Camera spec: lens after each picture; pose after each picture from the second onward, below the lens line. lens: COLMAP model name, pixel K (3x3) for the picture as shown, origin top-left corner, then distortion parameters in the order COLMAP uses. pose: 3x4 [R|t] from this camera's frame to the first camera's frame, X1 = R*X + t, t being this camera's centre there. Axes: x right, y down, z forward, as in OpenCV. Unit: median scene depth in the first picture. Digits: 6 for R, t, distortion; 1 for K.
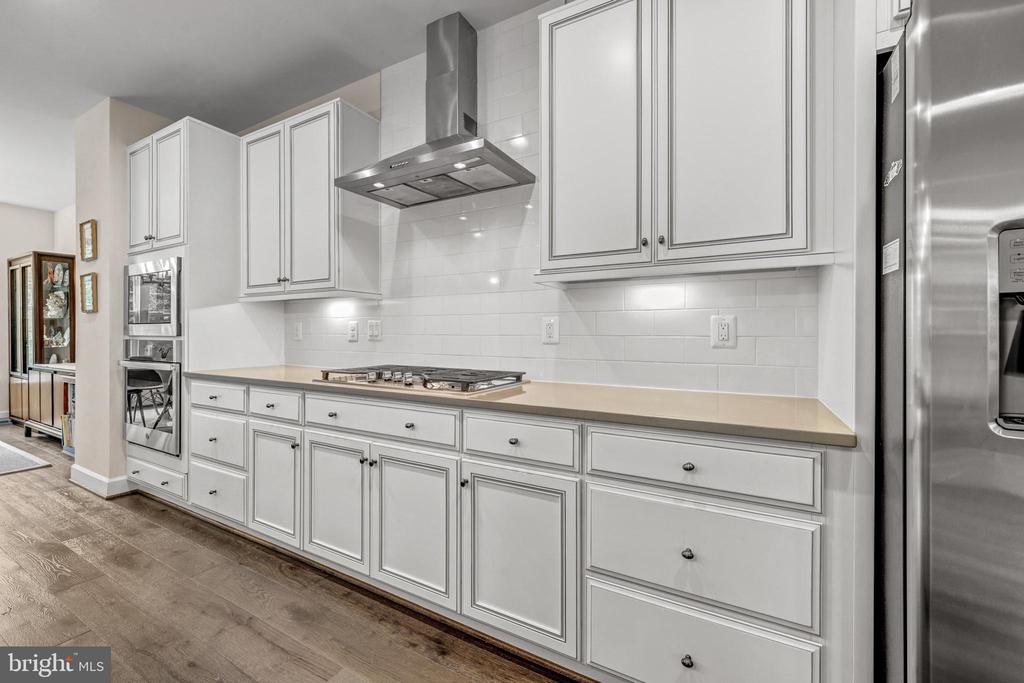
lens RADIAL K [[423.4, 0, 509.8], [0, 423.4, 335.5], [0, 0, 1]] dist [-0.001136, 0.000070]
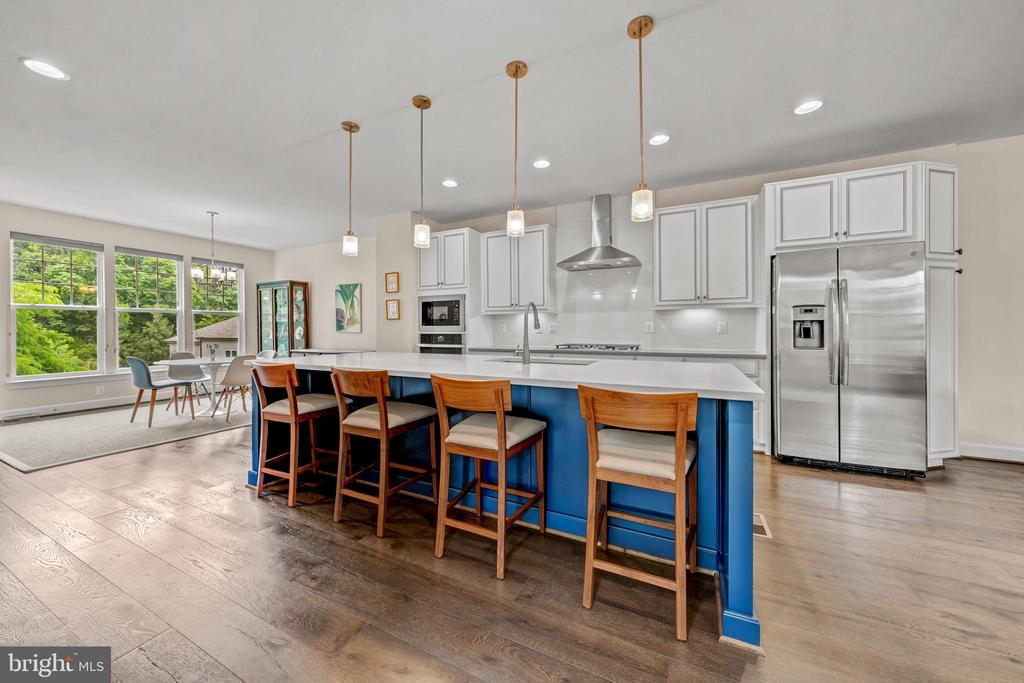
lens RADIAL K [[369.1, 0, 512.3], [0, 369.1, 331.8], [0, 0, 1]] dist [-0.000340, 0.000038]
pose [[0.998316, -0.008275, 0.057423, -0.740497], [0.007868, 0.999942, 0.007302, -0.008935], [-0.057480, -0.006838, 0.998323, -0.979603]]
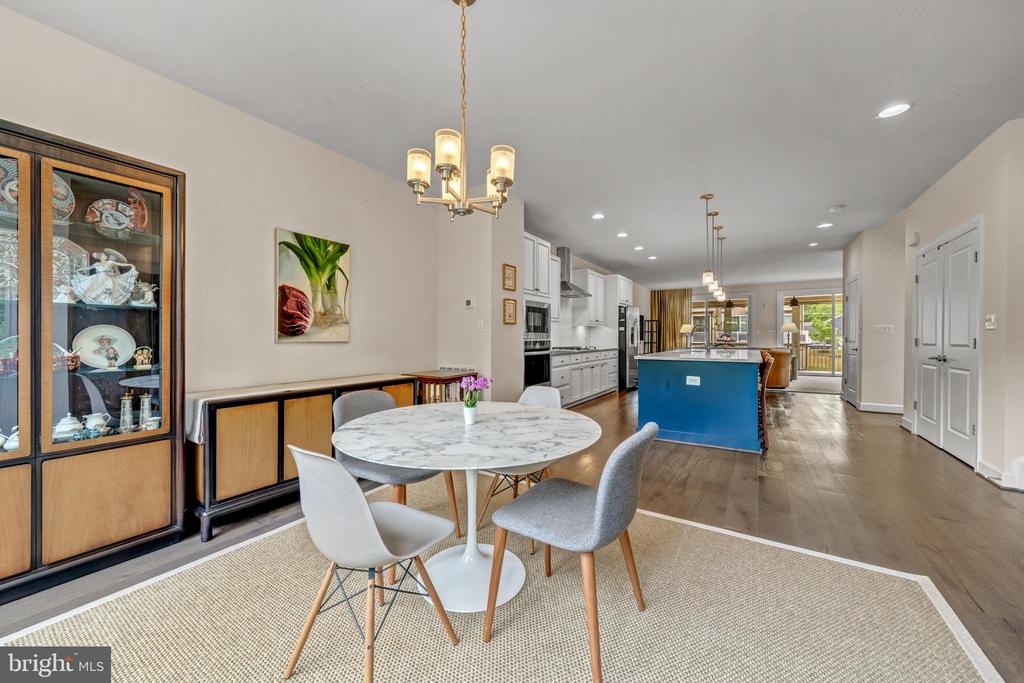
lens RADIAL K [[379.9, 0, 509.0], [0, 379.9, 339.1], [0, 0, 1]] dist [0.001173, 0.000214]
pose [[0.059591, -0.010132, 0.998171, -3.229859], [0.003508, 0.999944, 0.009940, -0.017777], [-0.998217, 0.002910, 0.059623, 1.250202]]
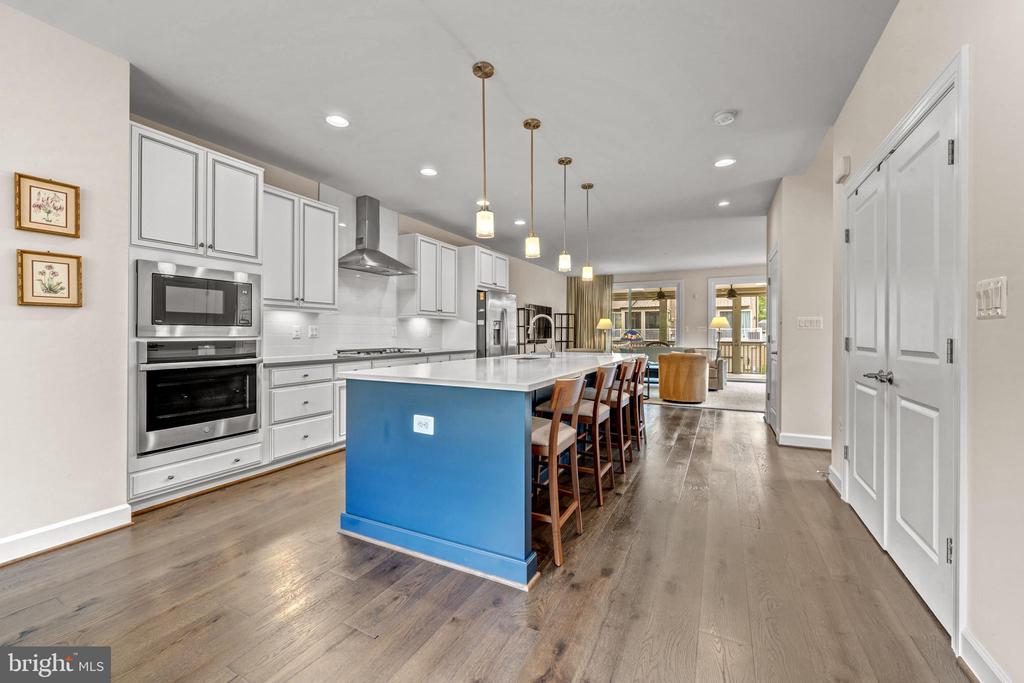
lens RADIAL K [[408.6, 0, 509.0], [0, 408.6, 333.3], [0, 0, 1]] dist [-0.000750, -0.000175]
pose [[-0.037890, -0.003008, 0.999277, -2.333597], [0.000938, 0.999995, 0.003046, -0.012023], [-0.999281, 0.001053, -0.037887, 0.331885]]
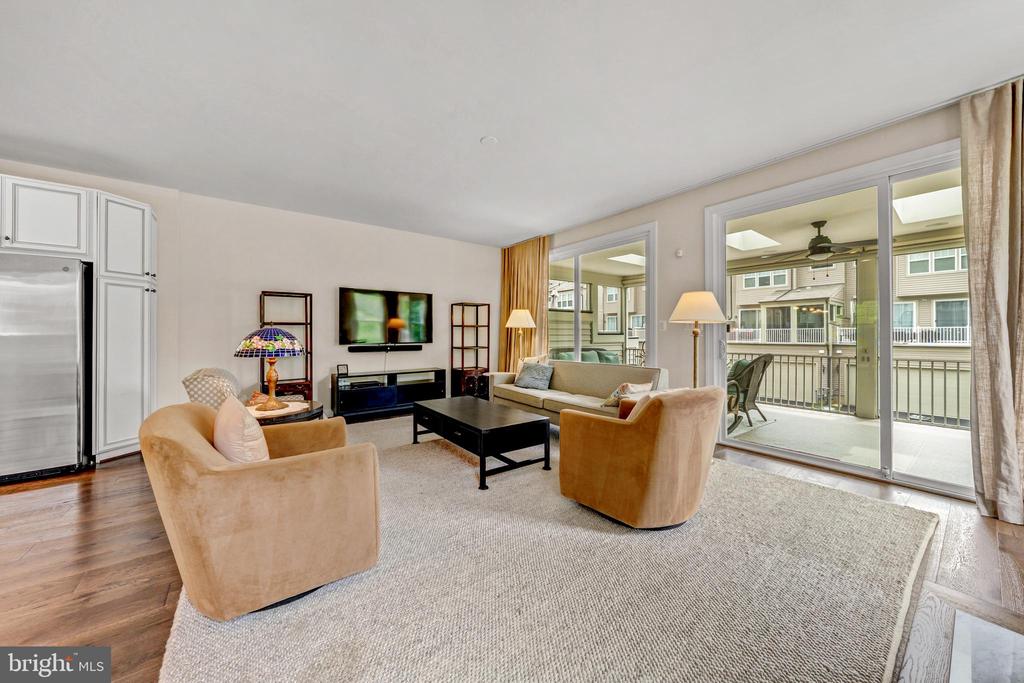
lens RADIAL K [[354.0, 0, 511.6], [0, 354.0, 333.1], [0, 0, 1]] dist [-0.000903, -0.000058]
pose [[0.401742, 0.000755, 0.915752, 0.133906], [0.002407, 0.999995, -0.001880, -0.007103], [-0.915750, 0.002959, 0.401739, -1.840489]]
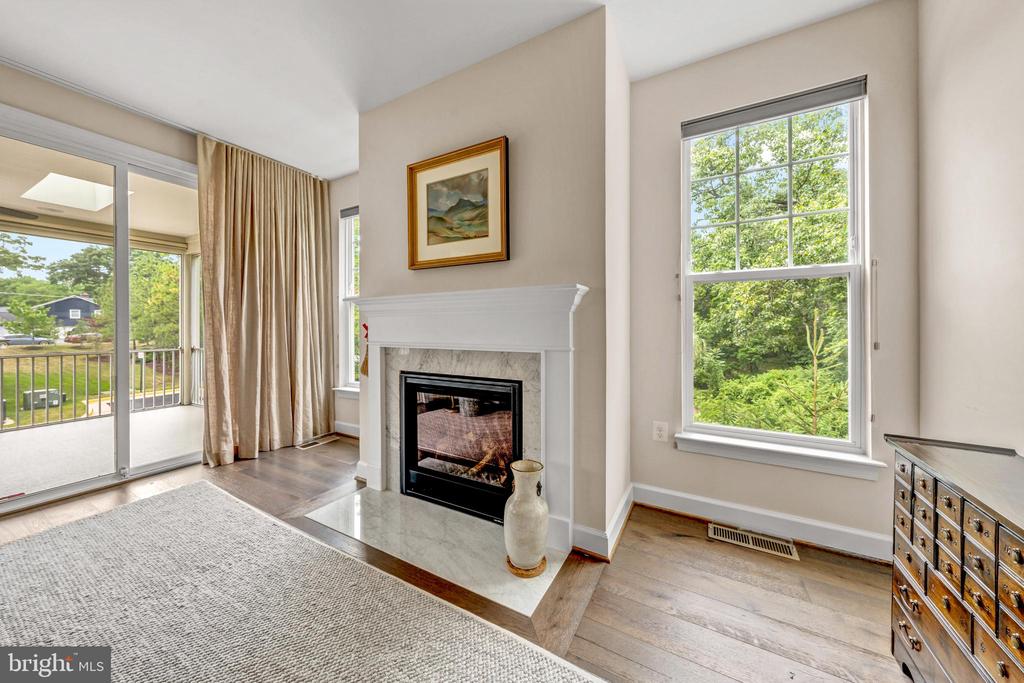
lens RADIAL K [[353.3, 0, 508.9], [0, 353.3, 327.6], [0, 0, 1]] dist [-0.000087, -0.000038]
pose [[-0.999999, -0.001409, -0.000994, 0.509604], [-0.001413, 0.999993, 0.003360, -0.007711], [0.000990, 0.003362, -0.999994, -1.365691]]
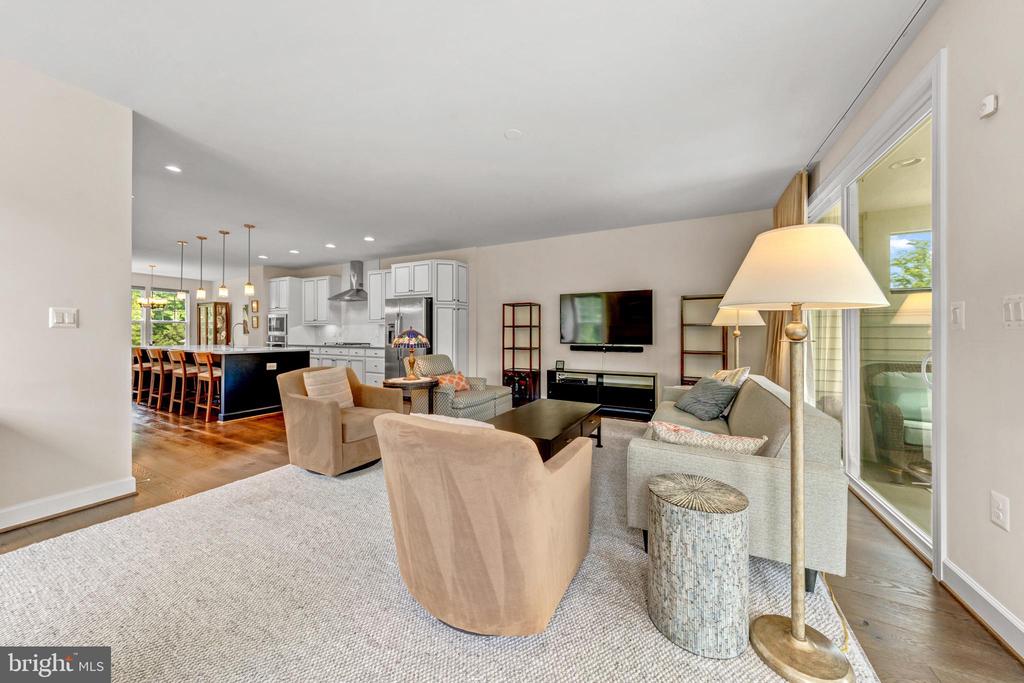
lens RADIAL K [[345.8, 0, 509.8], [0, 345.8, 334.9], [0, 0, 1]] dist [-0.001615, -0.000082]
pose [[0.999120, 0.001928, 0.041896, 1.224960], [-0.001984, 0.999997, 0.001294, -0.006697], [-0.041893, -0.001376, 0.999121, -2.458867]]
